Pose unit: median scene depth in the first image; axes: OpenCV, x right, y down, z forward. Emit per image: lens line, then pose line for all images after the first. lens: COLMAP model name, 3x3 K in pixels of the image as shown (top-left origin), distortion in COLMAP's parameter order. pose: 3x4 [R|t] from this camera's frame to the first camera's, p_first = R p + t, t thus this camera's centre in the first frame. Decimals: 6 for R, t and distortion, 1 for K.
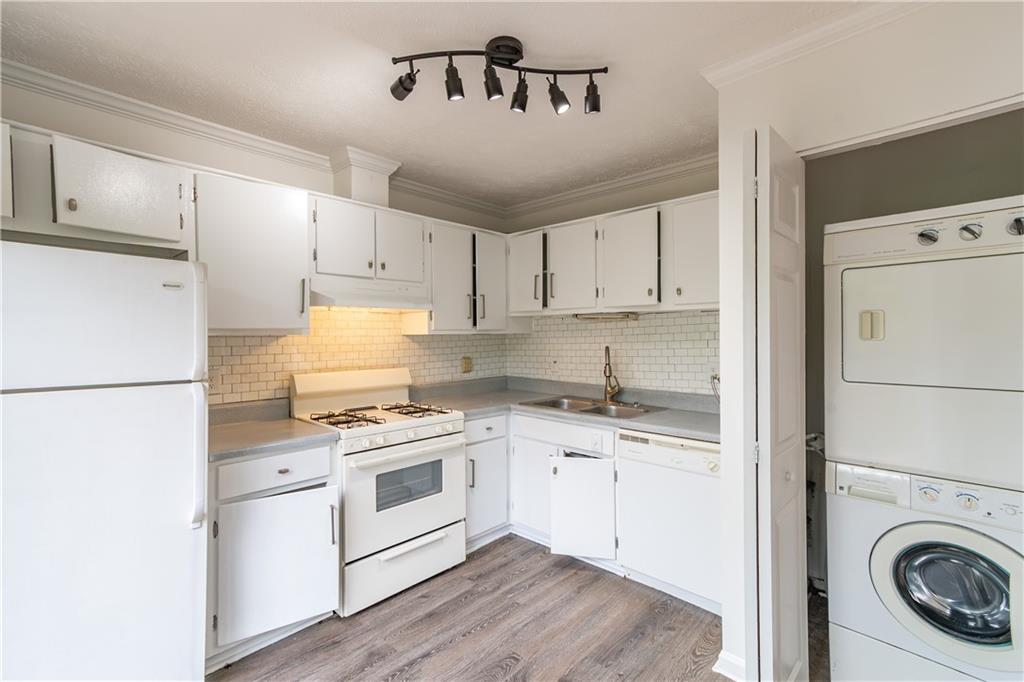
lens RADIAL K [[456.0, 0, 517.0], [0, 456.0, 335.4], [0, 0, 1]] dist [-0.001171, 0.014891]
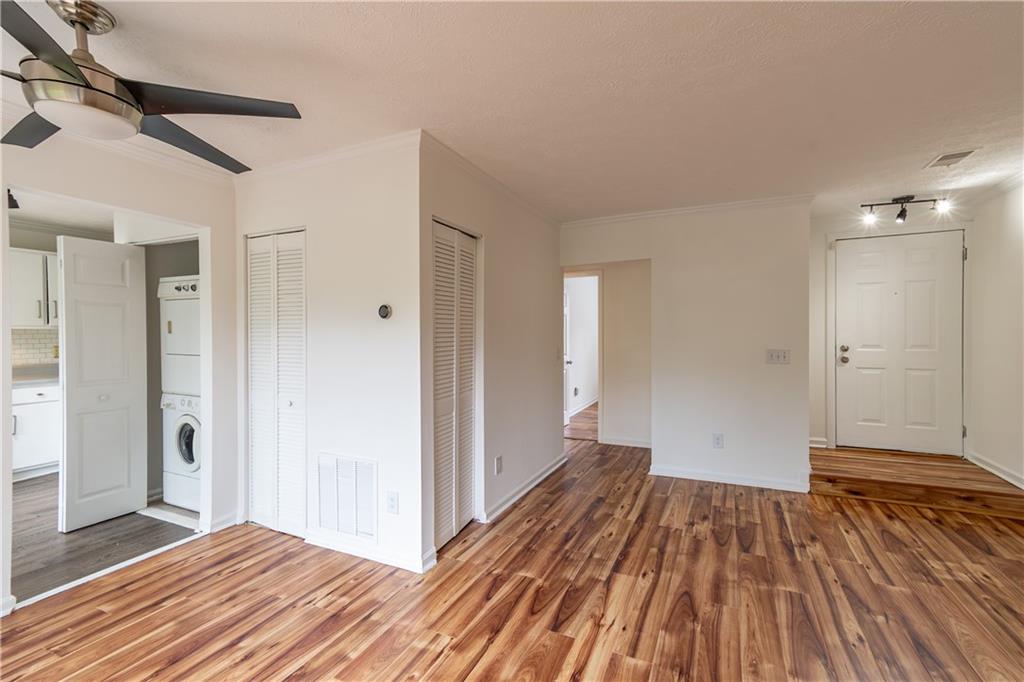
lens RADIAL K [[456.0, 0, 517.0], [0, 456.0, 335.4], [0, 0, 1]] dist [-0.001171, 0.014891]
pose [[0.955291, 0.000908, 0.295667, 1.029023], [-0.005532, 0.999875, 0.014805, -0.015779], [-0.295616, -0.015779, 0.955176, -0.921675]]
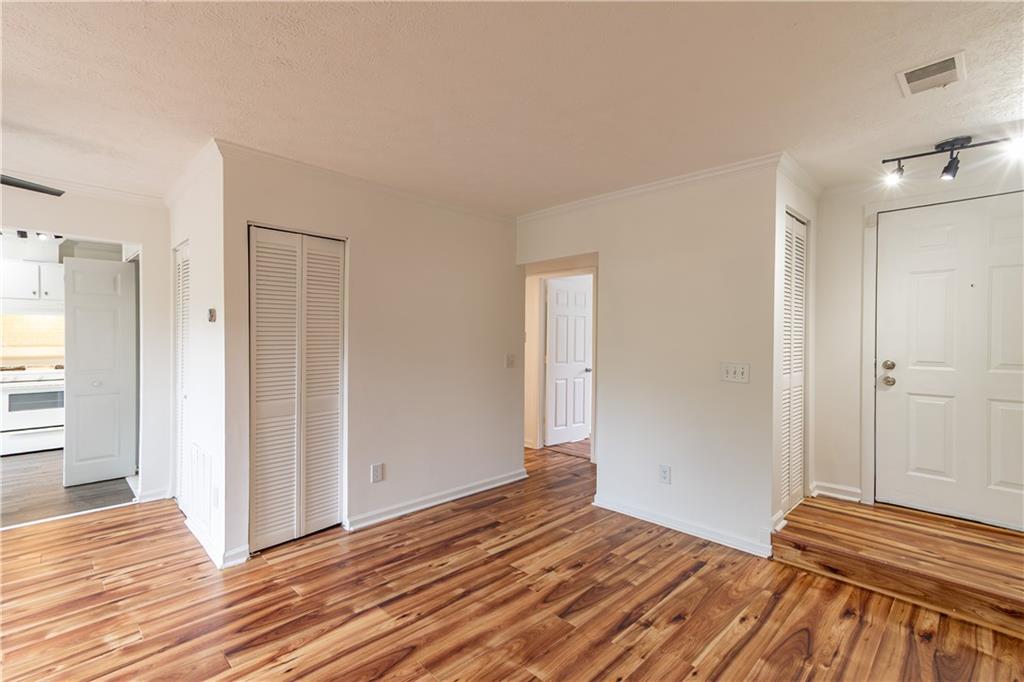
lens RADIAL K [[462.2, 0, 517.7], [0, 462.2, 344.0], [0, 0, 1]] dist [-0.005861, 0.017663]
pose [[0.998770, 0.015674, -0.047046, 1.849895], [-0.013771, 0.999084, 0.040519, -0.045161], [0.047638, -0.039821, 0.998071, -0.919244]]
